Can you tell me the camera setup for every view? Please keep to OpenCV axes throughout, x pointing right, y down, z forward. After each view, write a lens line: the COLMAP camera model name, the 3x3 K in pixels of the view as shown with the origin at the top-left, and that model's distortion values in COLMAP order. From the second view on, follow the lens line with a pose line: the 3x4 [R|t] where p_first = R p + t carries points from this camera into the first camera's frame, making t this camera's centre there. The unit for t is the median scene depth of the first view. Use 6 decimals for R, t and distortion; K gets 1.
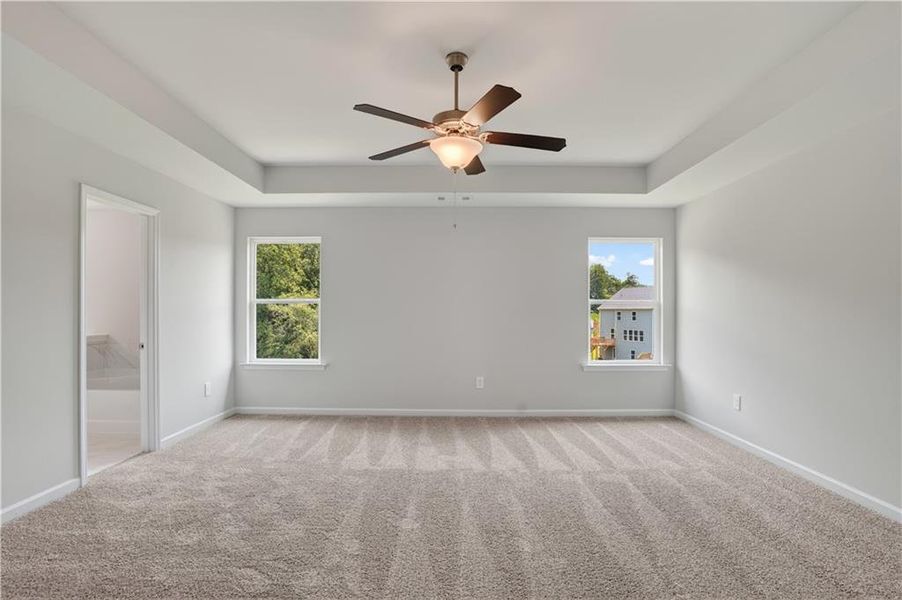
lens RADIAL K [[447.2, 0, 451.3], [0, 447.2, 306.8], [0, 0, 1]] dist [-0.080047, 0.035039]
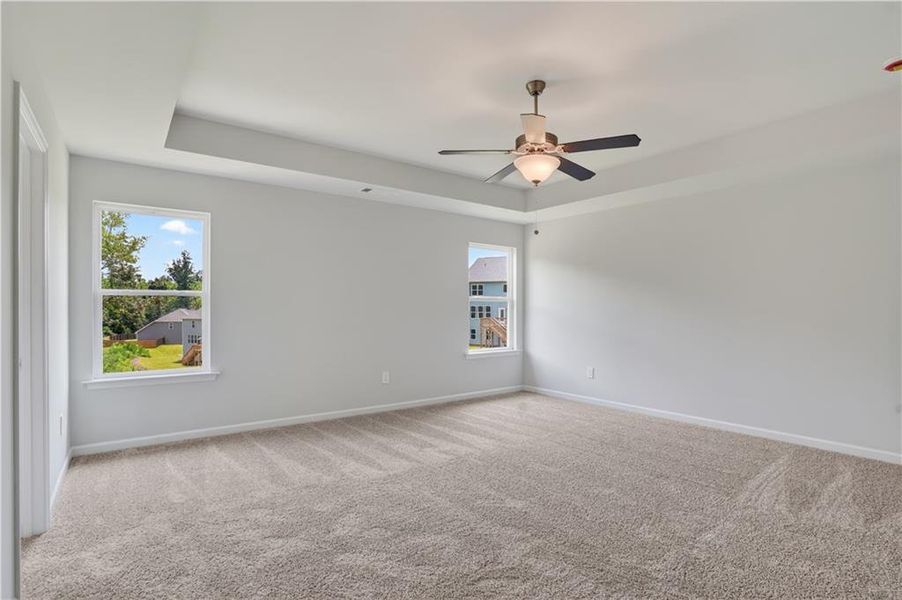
lens RADIAL K [[447.2, 0, 451.3], [0, 447.2, 306.8], [0, 0, 1]] dist [-0.080047, 0.035039]
pose [[0.793345, -0.000092, 0.608772, -0.461499], [-0.006911, 0.999934, 0.009158, -0.000156], [-0.608733, -0.011473, 0.793292, 0.123209]]
